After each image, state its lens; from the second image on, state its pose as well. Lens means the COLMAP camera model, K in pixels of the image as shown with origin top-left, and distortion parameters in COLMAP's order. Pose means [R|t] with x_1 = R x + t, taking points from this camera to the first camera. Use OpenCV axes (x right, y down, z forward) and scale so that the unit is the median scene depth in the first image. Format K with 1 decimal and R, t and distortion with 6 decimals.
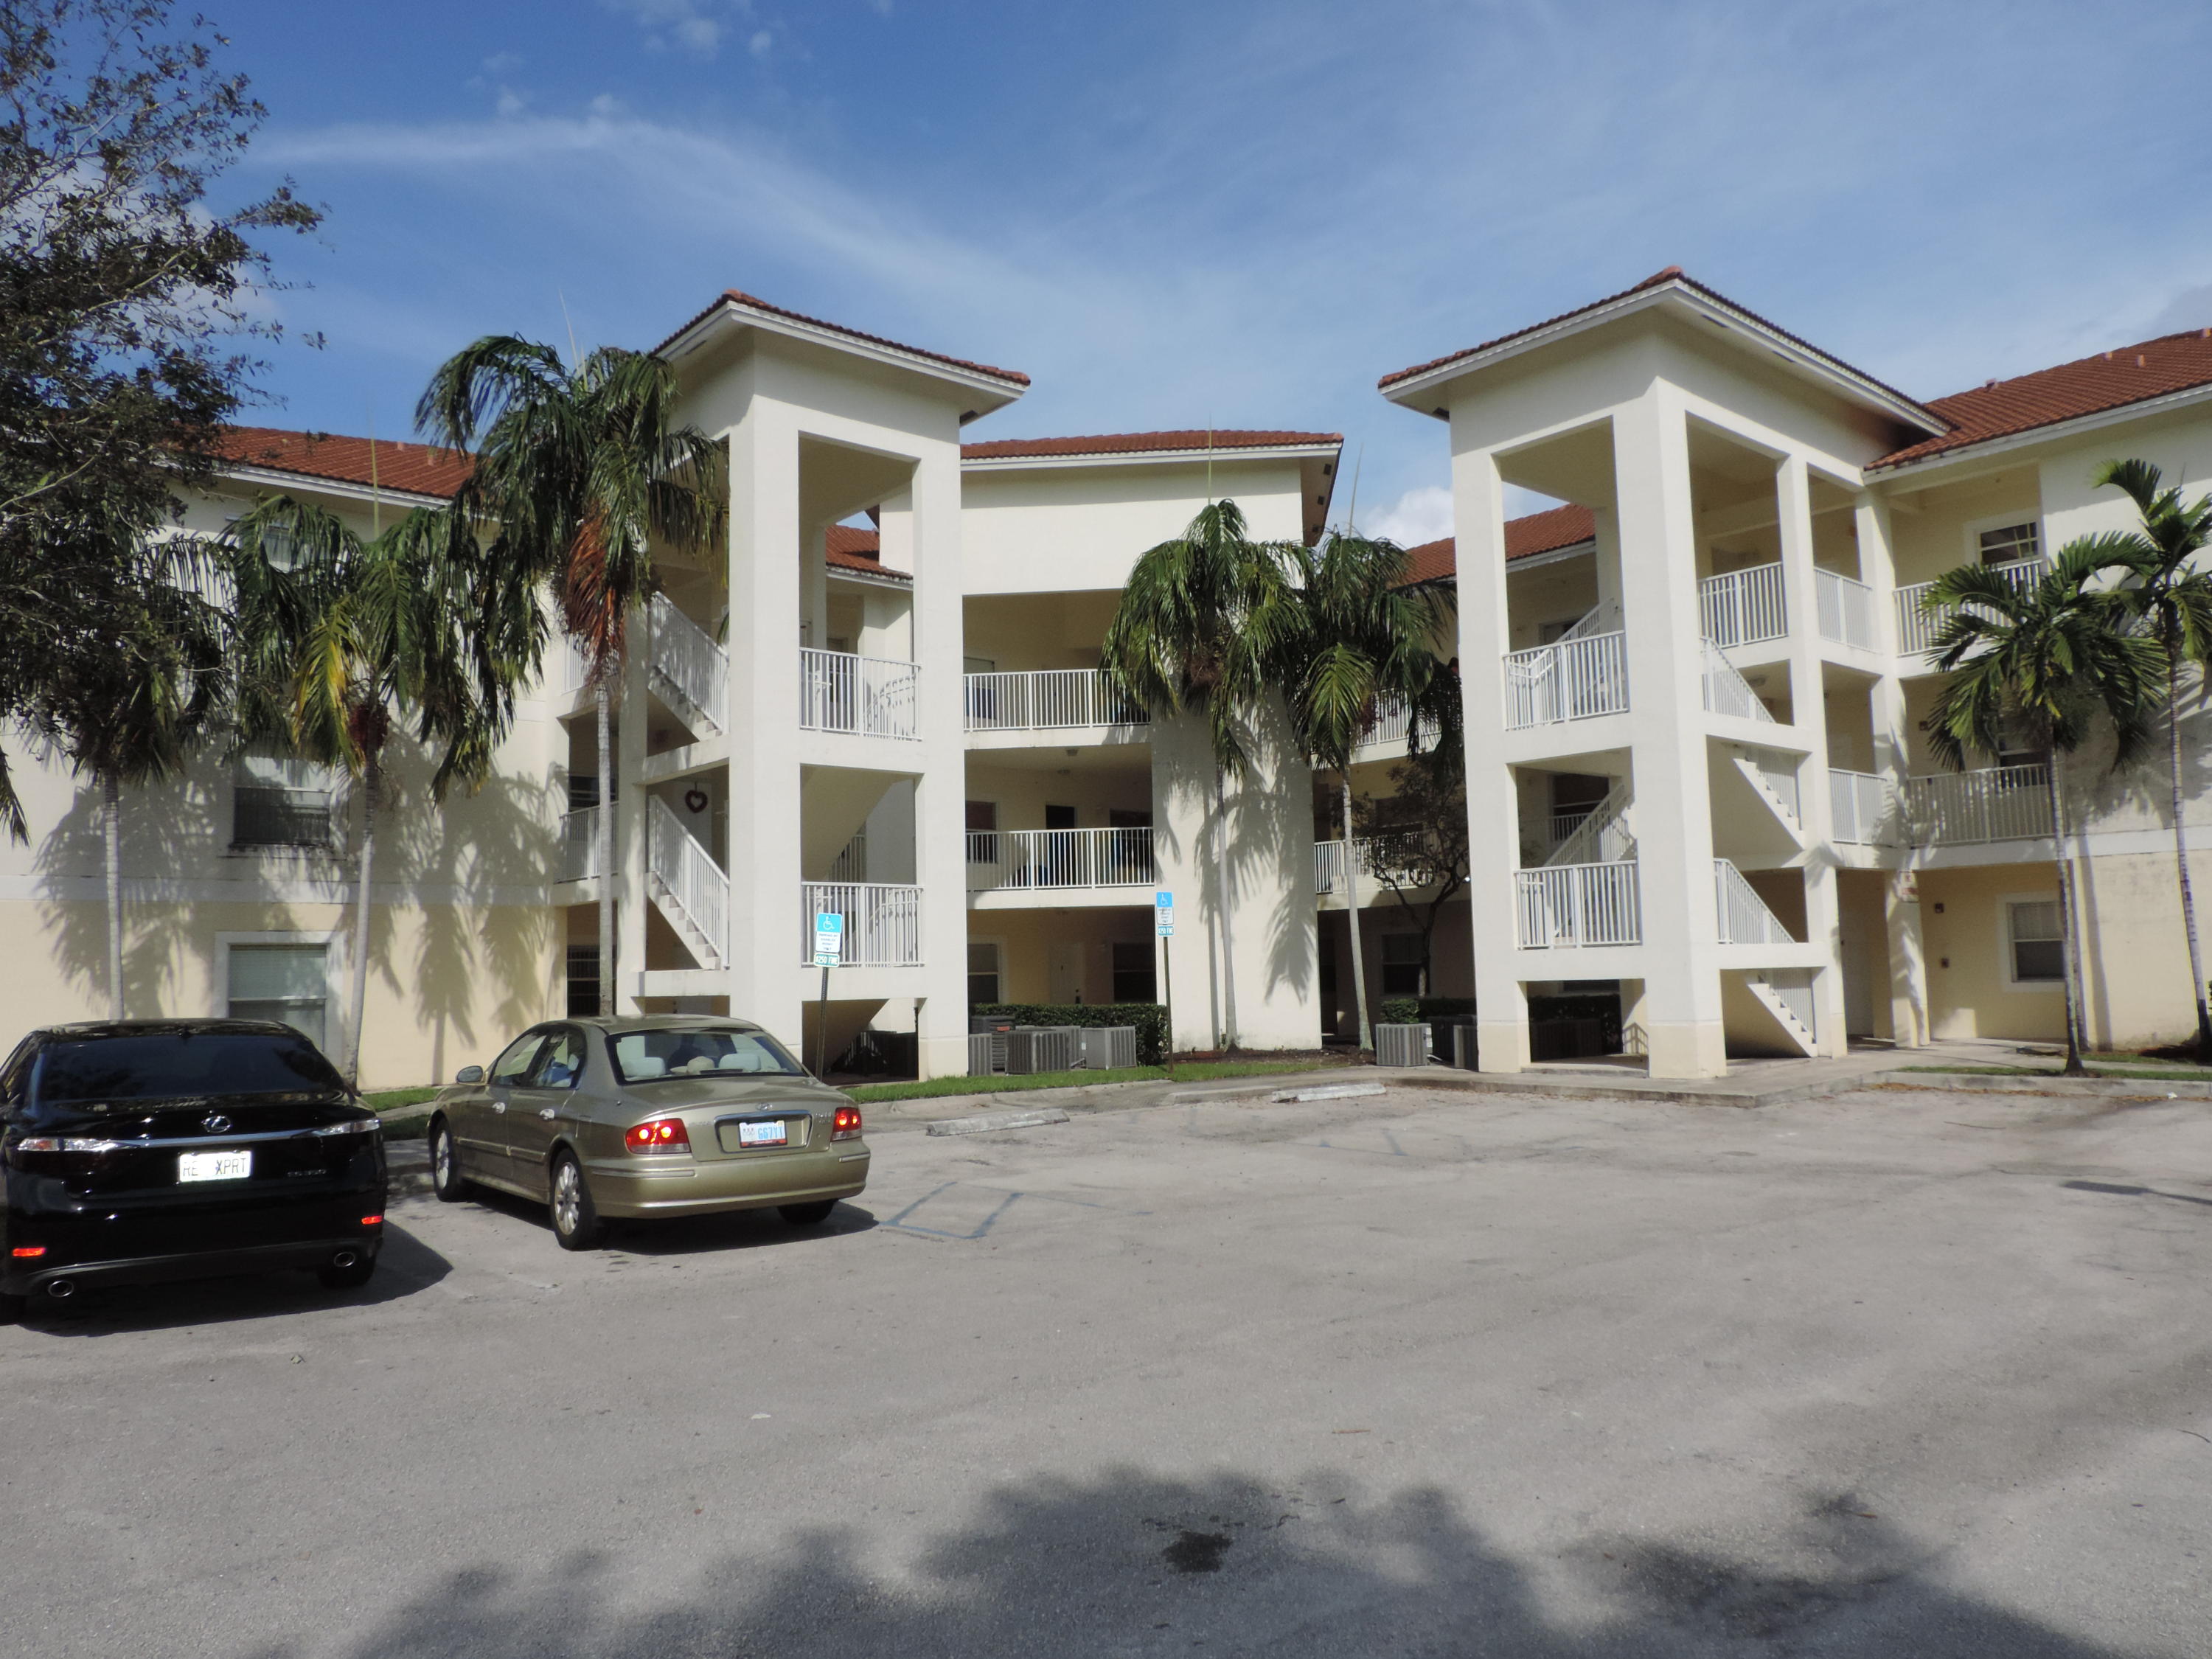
lens RADIAL K [[1564.7, 0, 1106.6], [0, 1564.7, 829.7], [0, 0, 1]] dist [-0.023419, 0.004605]
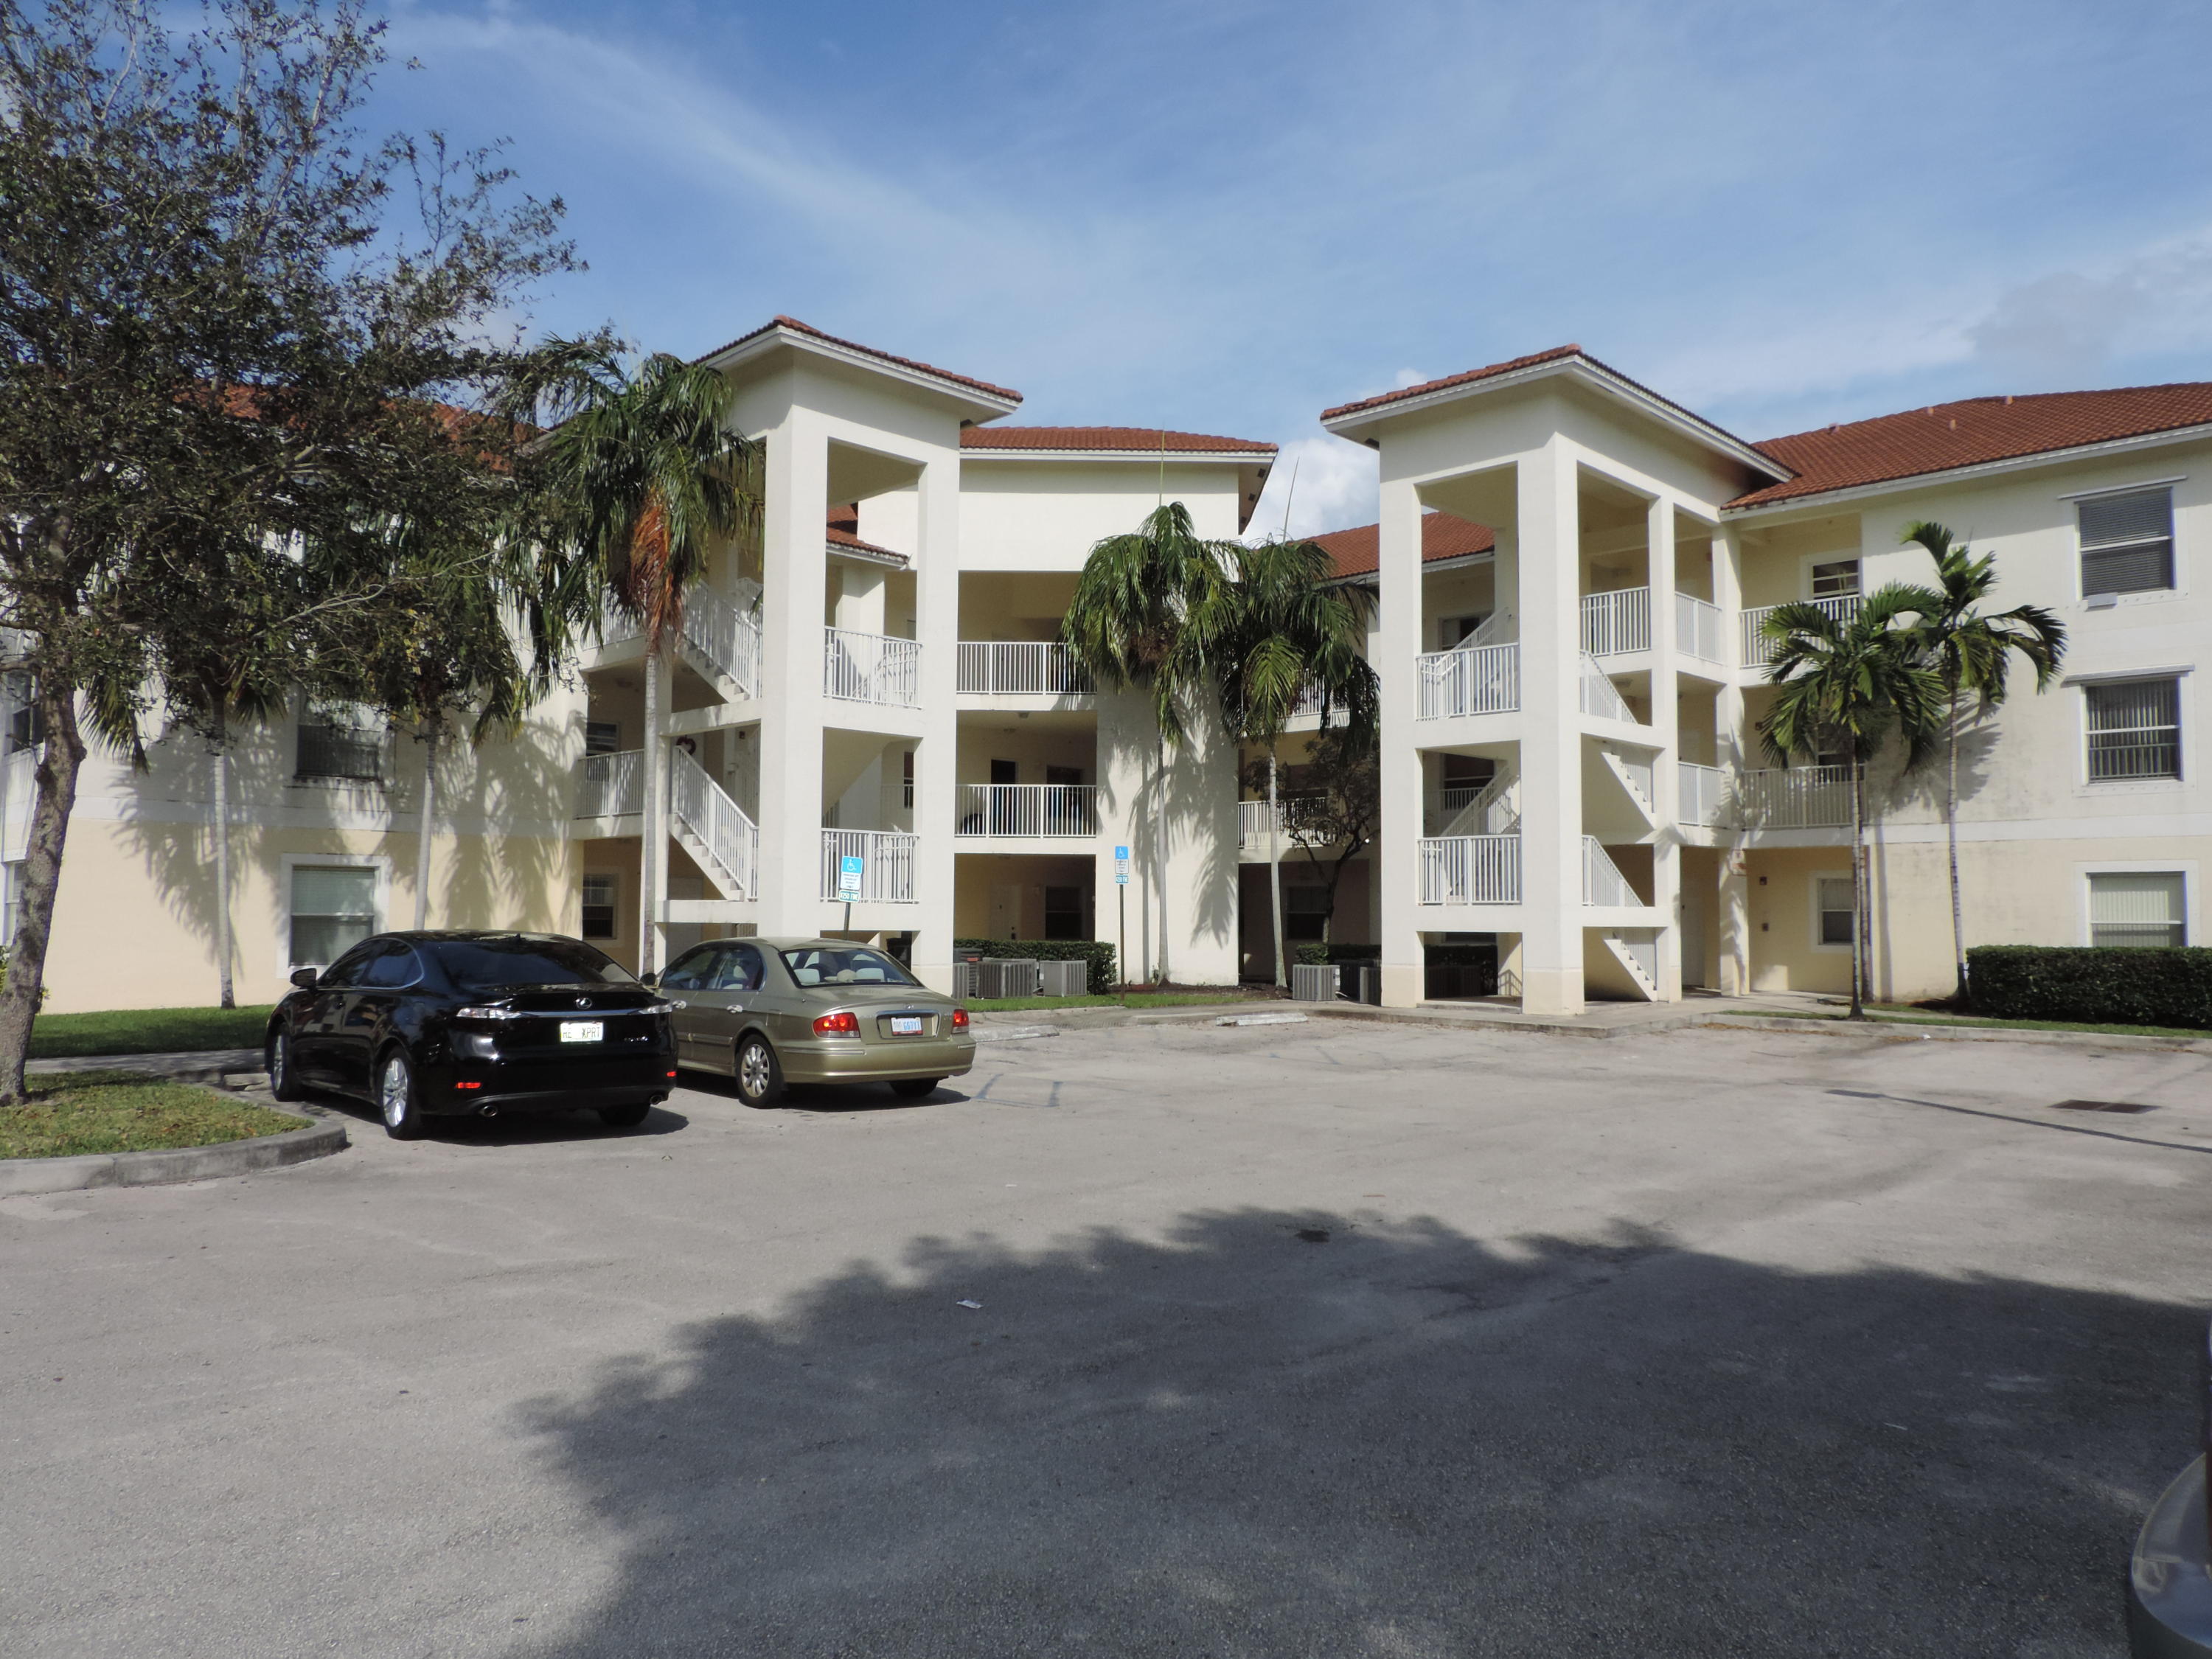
lens RADIAL K [[1564.7, 0, 1104.3], [0, 1564.7, 825.0], [0, 0, 1]] dist [-0.023419, 0.004605]
pose [[0.996066, 0.035198, 0.081325, -0.074532], [-0.038019, 0.998718, 0.033414, -0.014987], [-0.080045, -0.036374, 0.996127, -0.167337]]
